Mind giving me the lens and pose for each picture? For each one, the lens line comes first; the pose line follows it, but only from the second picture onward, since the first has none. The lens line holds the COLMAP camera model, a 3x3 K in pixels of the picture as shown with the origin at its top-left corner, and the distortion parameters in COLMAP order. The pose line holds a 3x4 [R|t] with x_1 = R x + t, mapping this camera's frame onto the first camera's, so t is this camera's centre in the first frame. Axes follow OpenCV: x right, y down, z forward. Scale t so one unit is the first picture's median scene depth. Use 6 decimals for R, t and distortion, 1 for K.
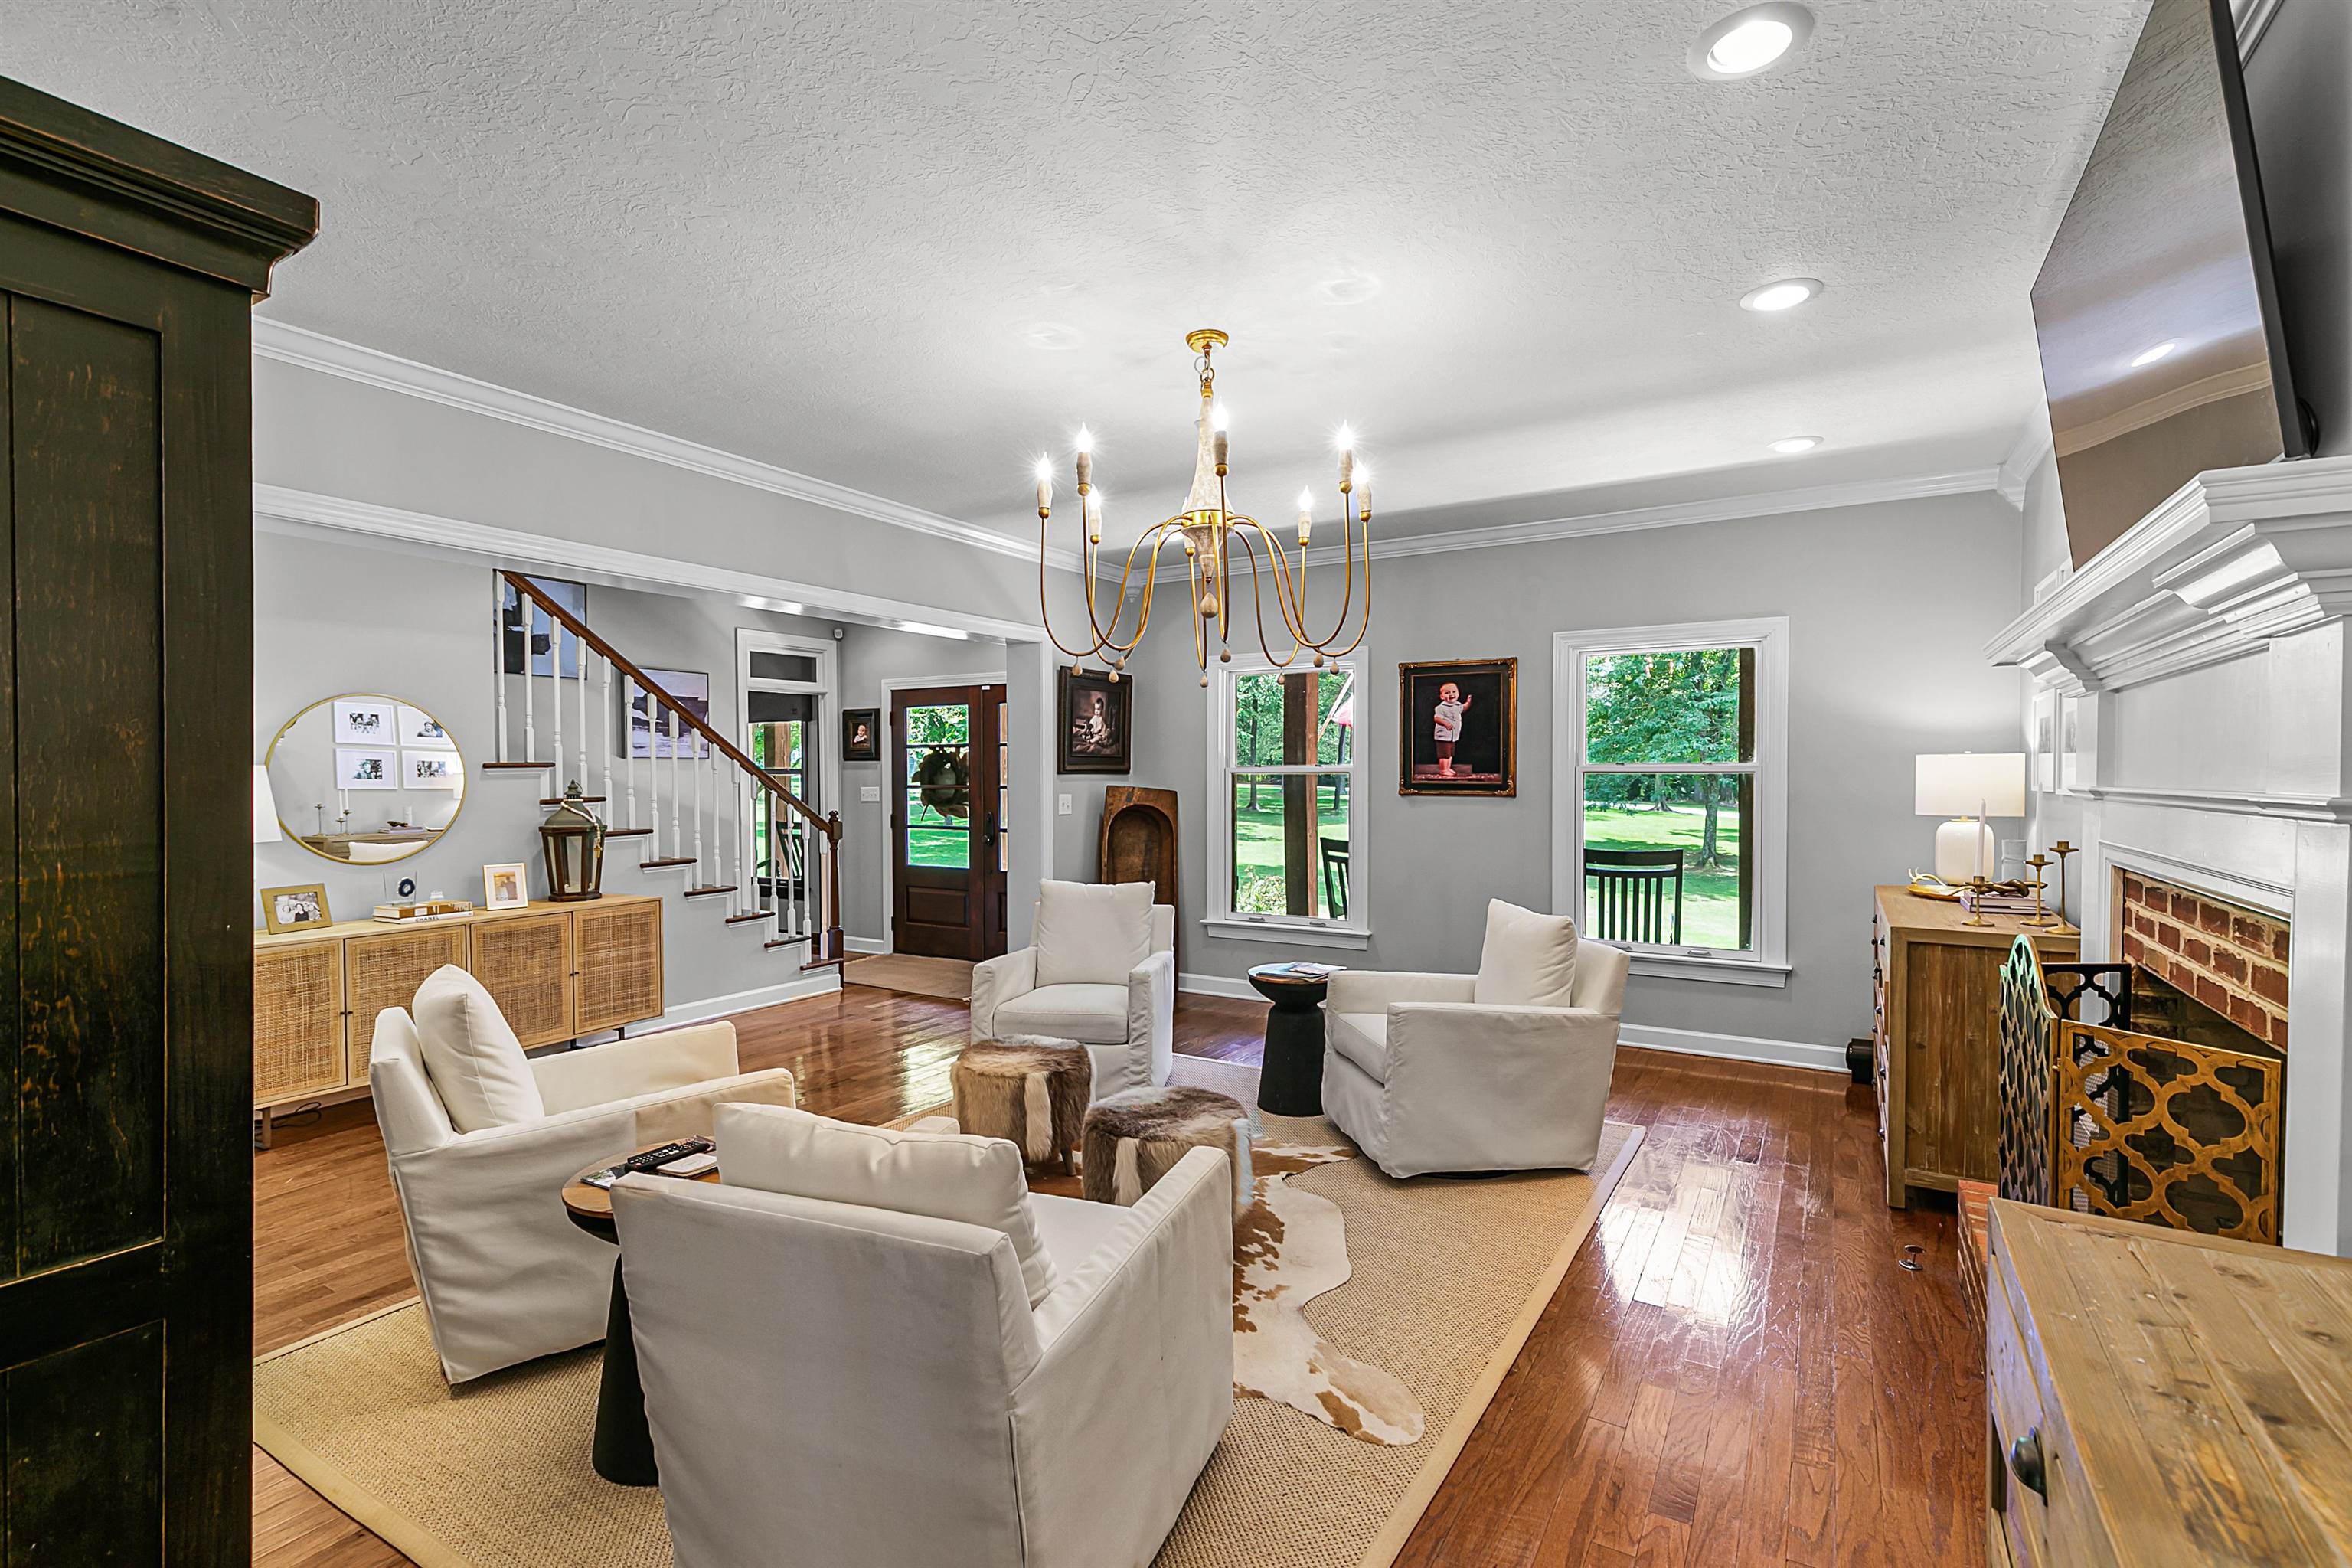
lens RADIAL K [[1078.0, 0, 1188.5], [0, 1078.0, 797.0], [0, 0, 1]] dist [0.002837, 0.000450]
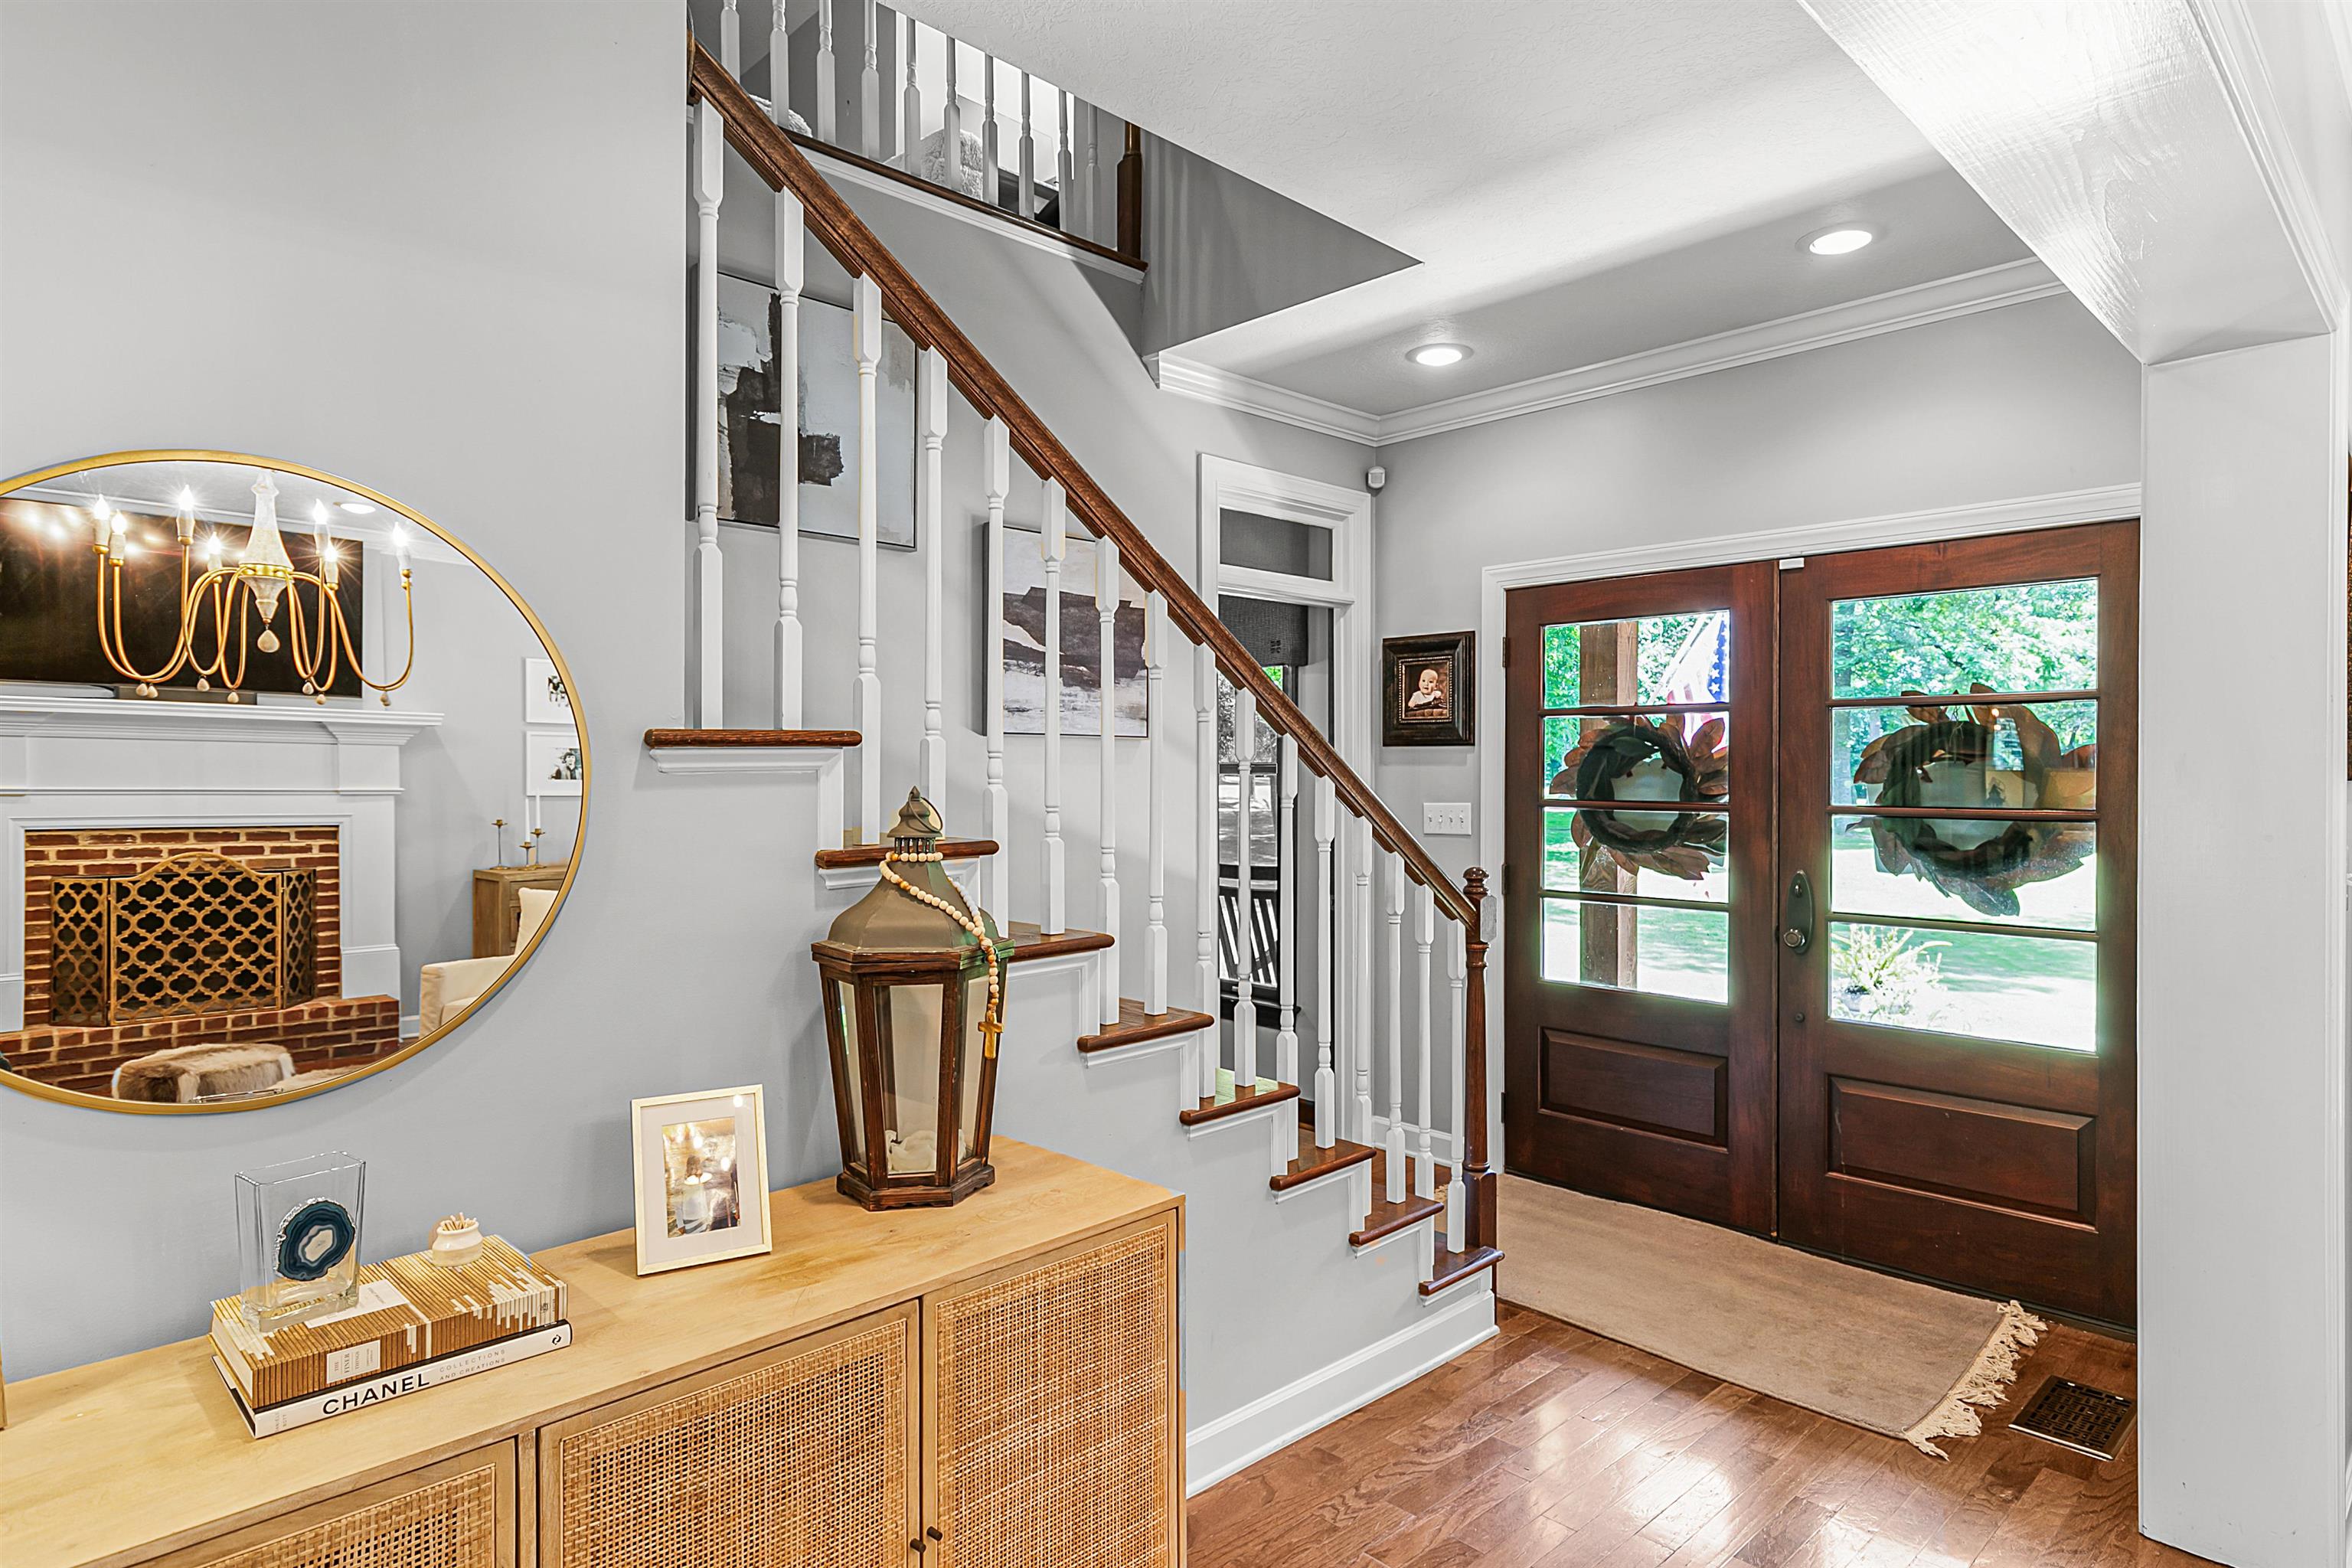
lens RADIAL K [[1317.6, 0, 1171.3], [0, 1317.6, 776.0], [0, 0, 1]] dist [0.019231, 0.000091]
pose [[0.963667, 0.004600, -0.267065, -0.371223], [-0.010418, 0.999738, -0.020372, -0.011512], [0.266902, 0.022414, 0.963463, 0.611748]]
